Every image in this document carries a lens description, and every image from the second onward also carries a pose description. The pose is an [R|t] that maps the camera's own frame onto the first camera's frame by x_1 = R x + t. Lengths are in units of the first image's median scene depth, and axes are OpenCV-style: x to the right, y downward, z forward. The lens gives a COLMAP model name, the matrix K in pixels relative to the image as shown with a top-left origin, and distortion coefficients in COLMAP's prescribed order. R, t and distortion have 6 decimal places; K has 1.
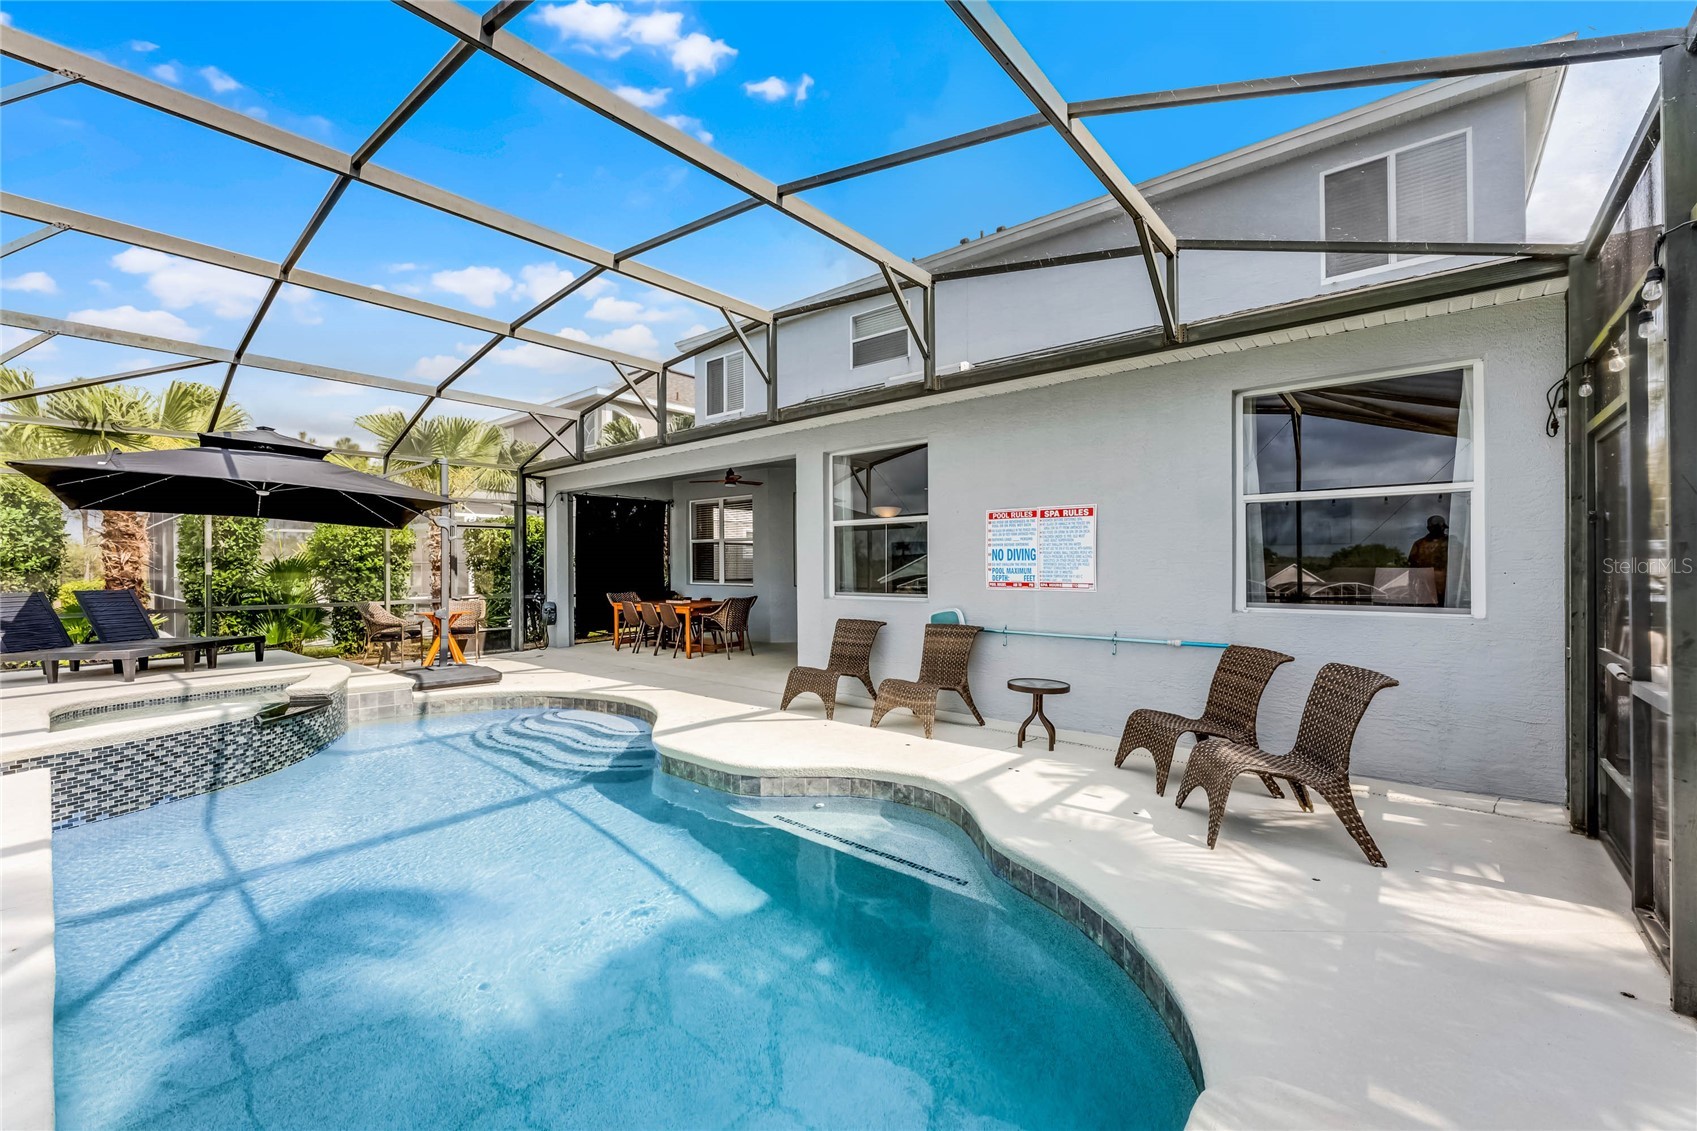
lens RADIAL K [[688.3, 0, 848.5], [0, 688.3, 565.5], [0, 0, 1]] dist [-0.001308, 0.000258]
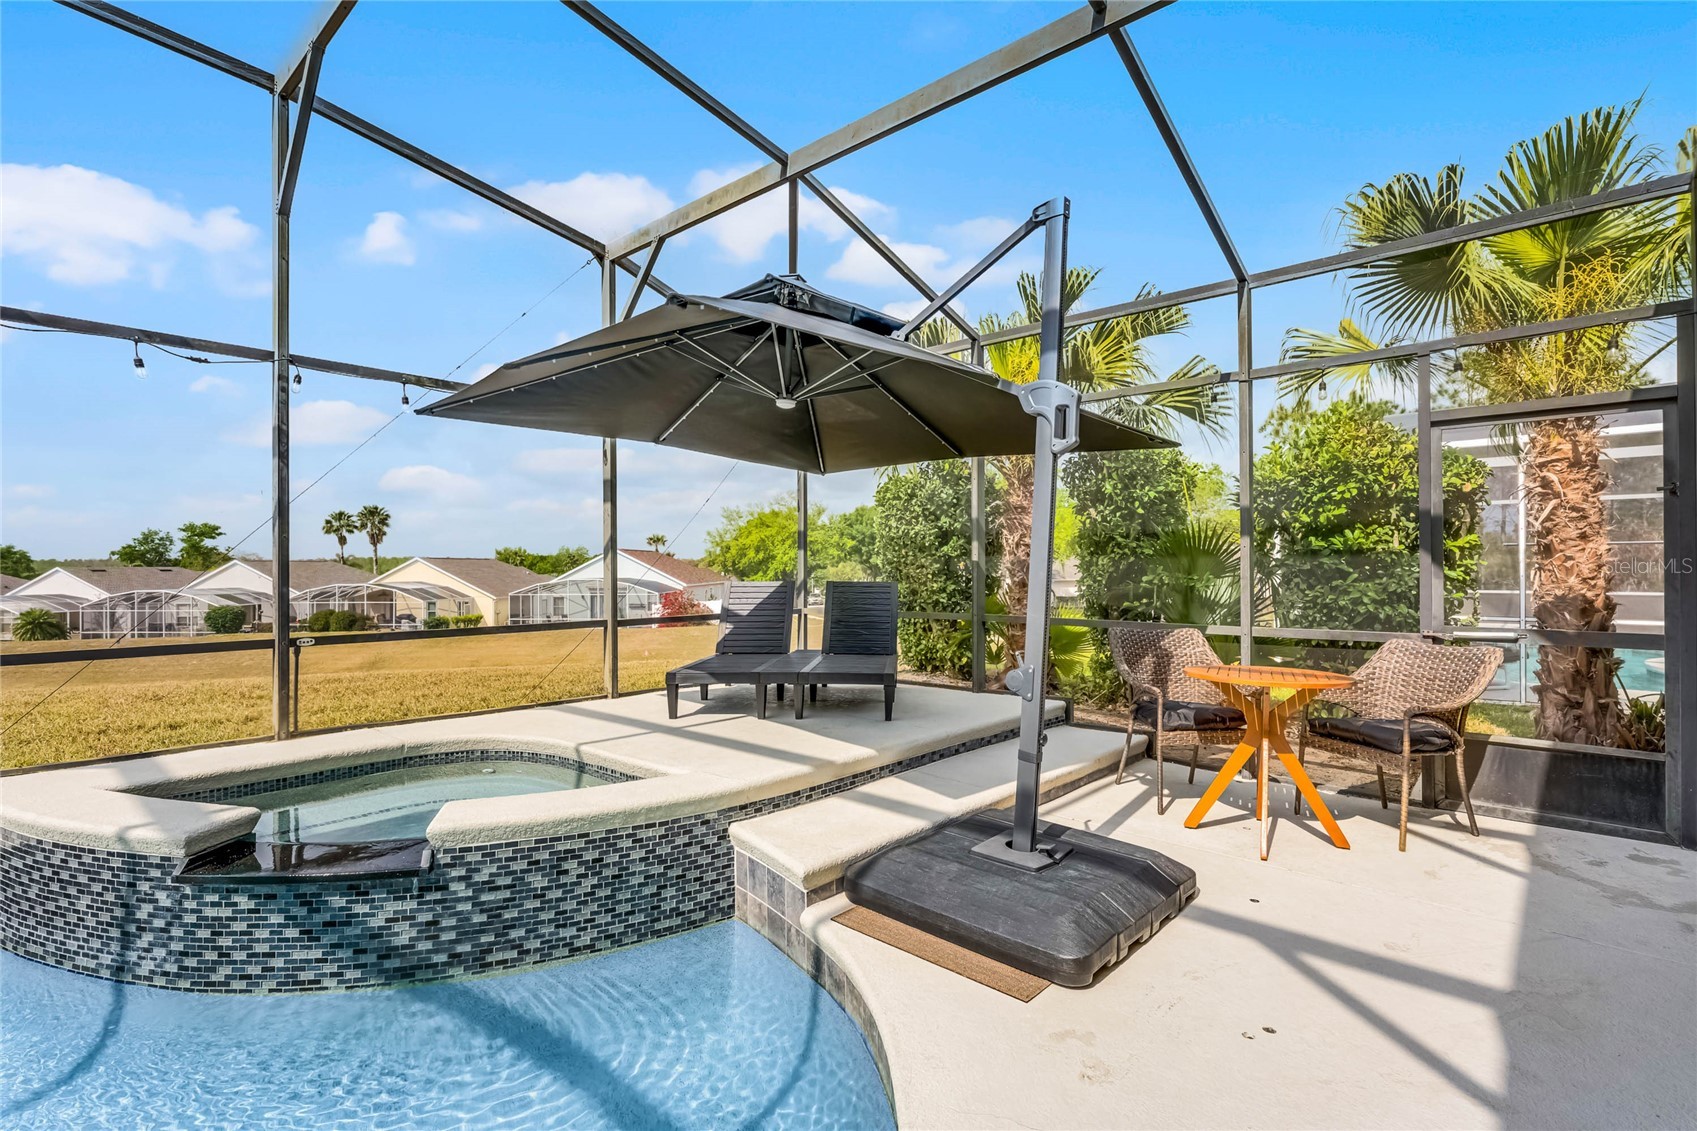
lens RADIAL K [[795.3, 0, 848.5], [0, 795.3, 565.5], [0, 0, 1]] dist [-0.002905, 0.000337]
pose [[-0.023653, 0.006102, -0.999702, -0.249591], [0.001373, 0.999981, 0.006071, 0.014675], [0.999719, -0.001229, -0.023661, 1.069410]]
